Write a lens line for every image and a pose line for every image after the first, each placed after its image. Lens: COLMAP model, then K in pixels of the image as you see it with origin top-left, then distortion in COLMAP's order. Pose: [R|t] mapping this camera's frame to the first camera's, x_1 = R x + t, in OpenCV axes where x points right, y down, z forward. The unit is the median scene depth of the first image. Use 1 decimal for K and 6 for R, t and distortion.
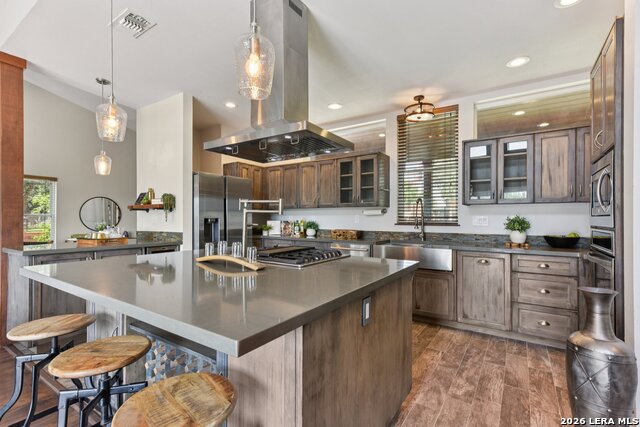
lens RADIAL K [[303.6, 0, 322.0], [0, 303.6, 215.6], [0, 0, 1]] dist [-0.000038, 0.000018]
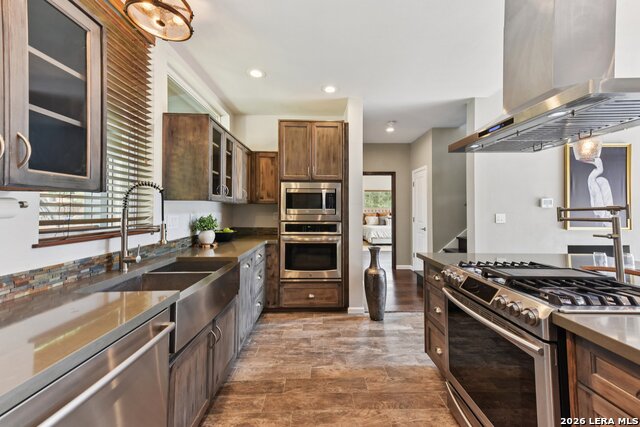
lens RADIAL K [[247.6, 0, 322.4], [0, 247.6, 210.5], [0, 0, 1]] dist [-0.000139, -0.000007]
pose [[-0.574839, 0.002742, 0.818262, -0.243435], [-0.004428, 0.999969, -0.006462, -0.013688], [-0.818255, -0.007338, -0.574809, 1.513763]]
